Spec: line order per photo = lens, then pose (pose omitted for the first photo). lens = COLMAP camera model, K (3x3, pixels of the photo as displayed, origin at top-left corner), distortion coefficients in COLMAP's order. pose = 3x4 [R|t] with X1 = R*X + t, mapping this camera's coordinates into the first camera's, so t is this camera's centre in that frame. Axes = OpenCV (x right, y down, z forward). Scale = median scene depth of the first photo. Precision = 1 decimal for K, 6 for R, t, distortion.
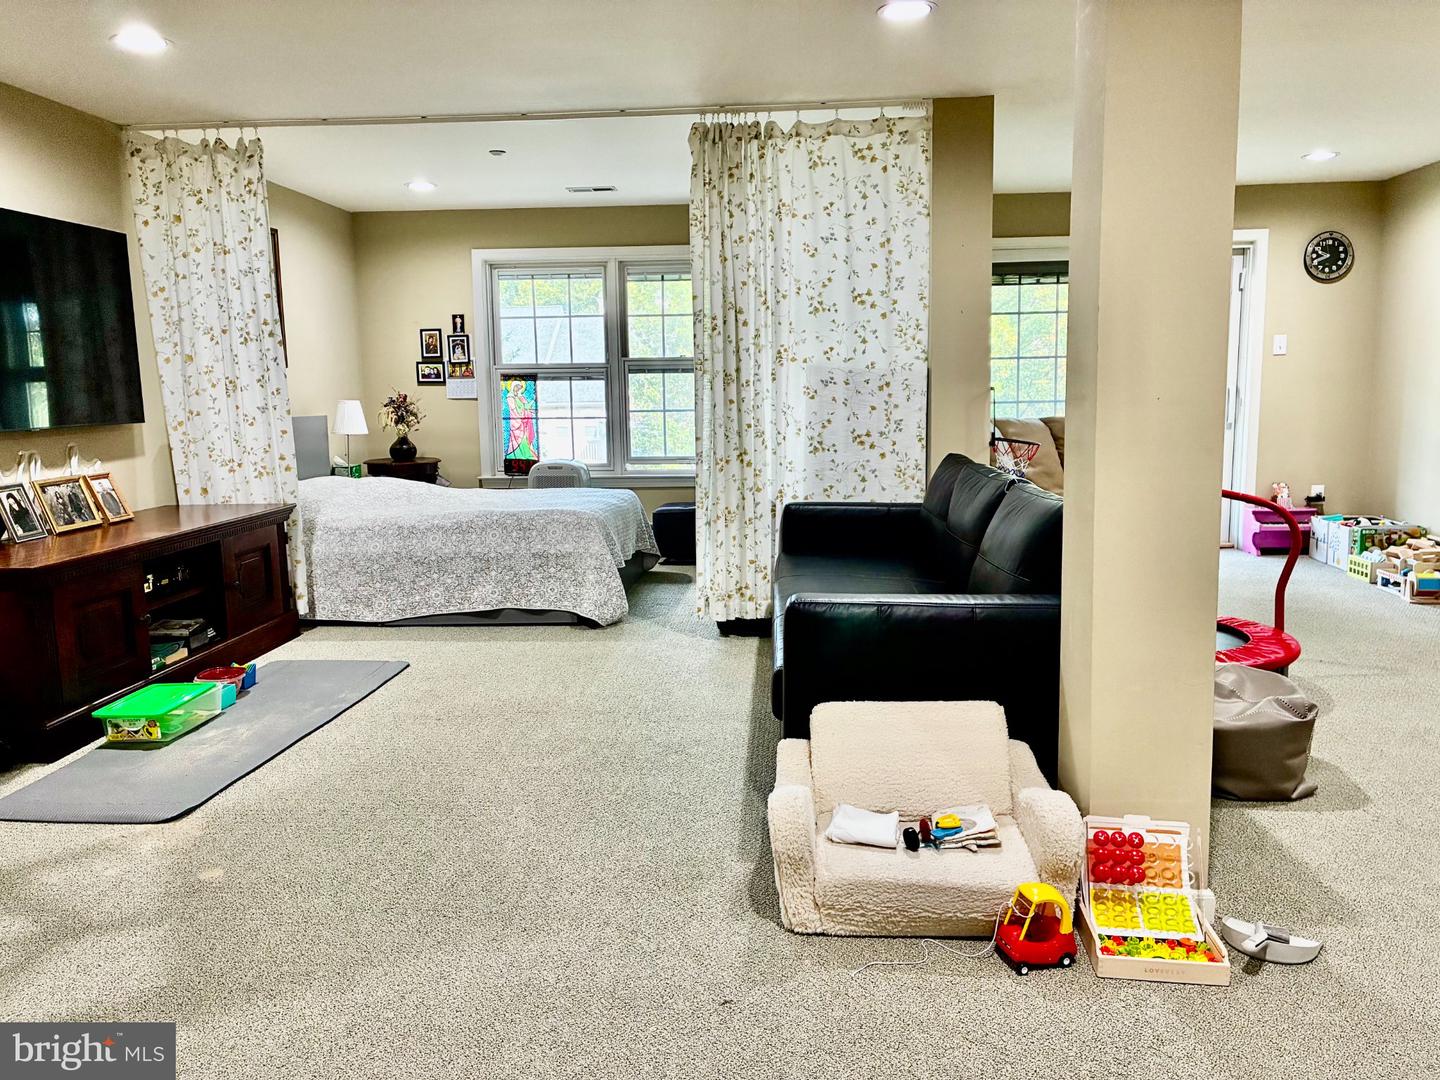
lens RADIAL K [[1084.6, 0, 716.6], [0, 1084.6, 534.5], [0, 0, 1]] dist [0.036500, -0.034962]
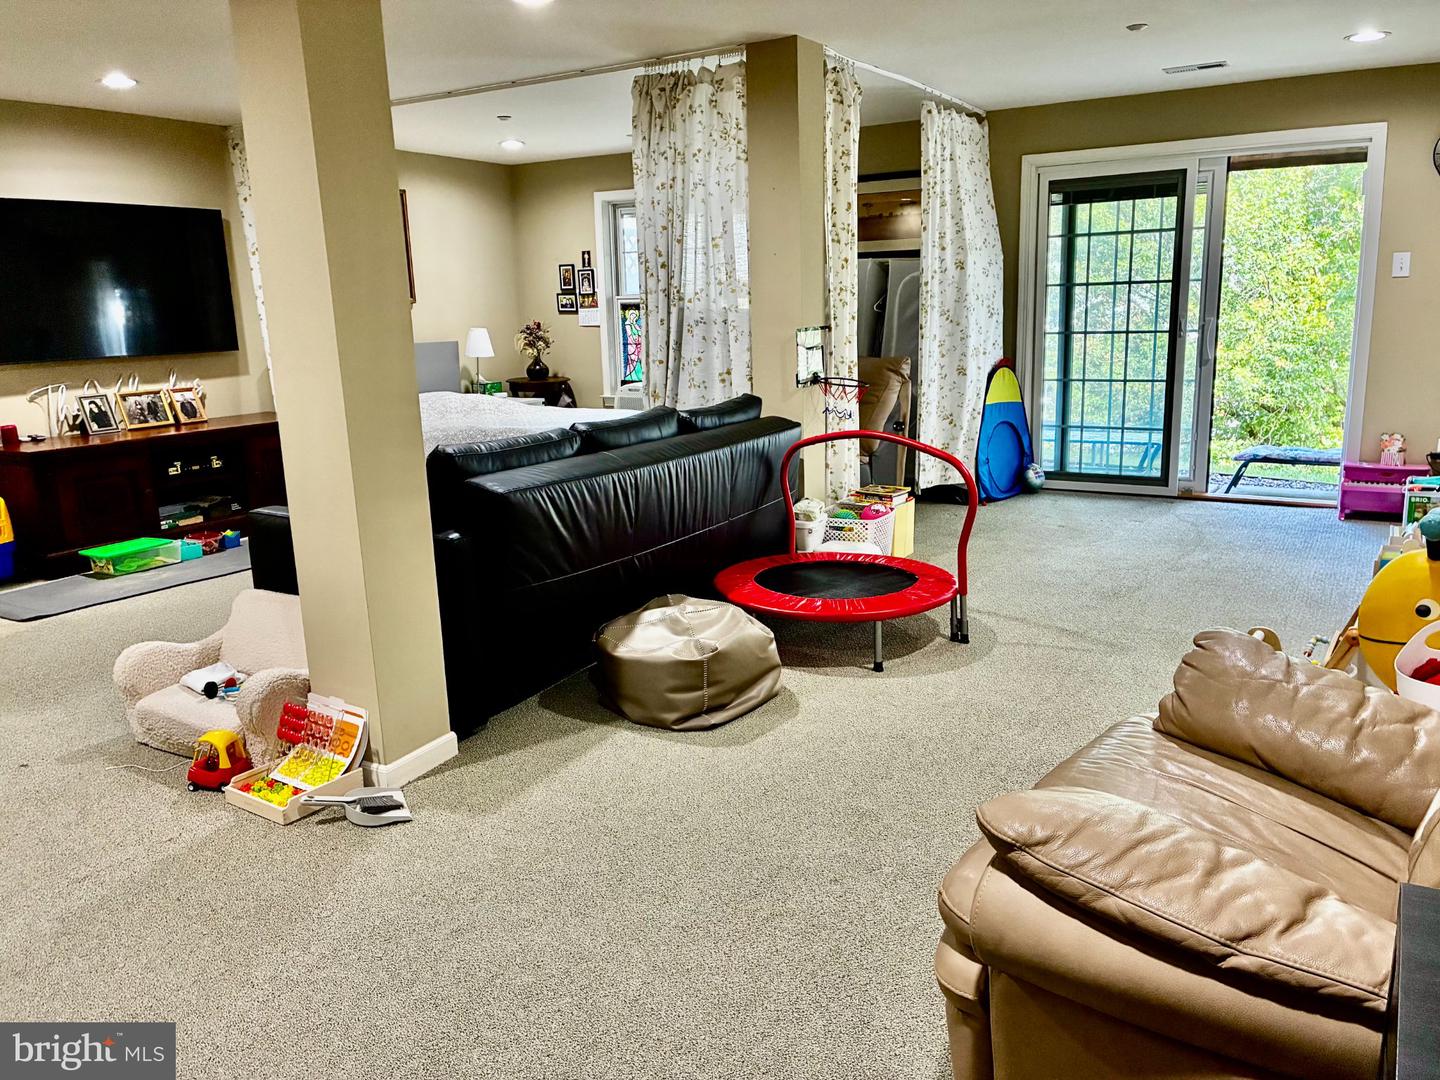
lens RADIAL K [[1084.6, 0, 725.1], [0, 1084.6, 541.0], [0, 0, 1]] dist [0.036500, -0.034962]
pose [[0.891711, 0.092764, -0.442997, 0.583889], [-0.052394, 0.993348, 0.102542, -0.033987], [0.449562, -0.068228, 0.890639, 0.039851]]
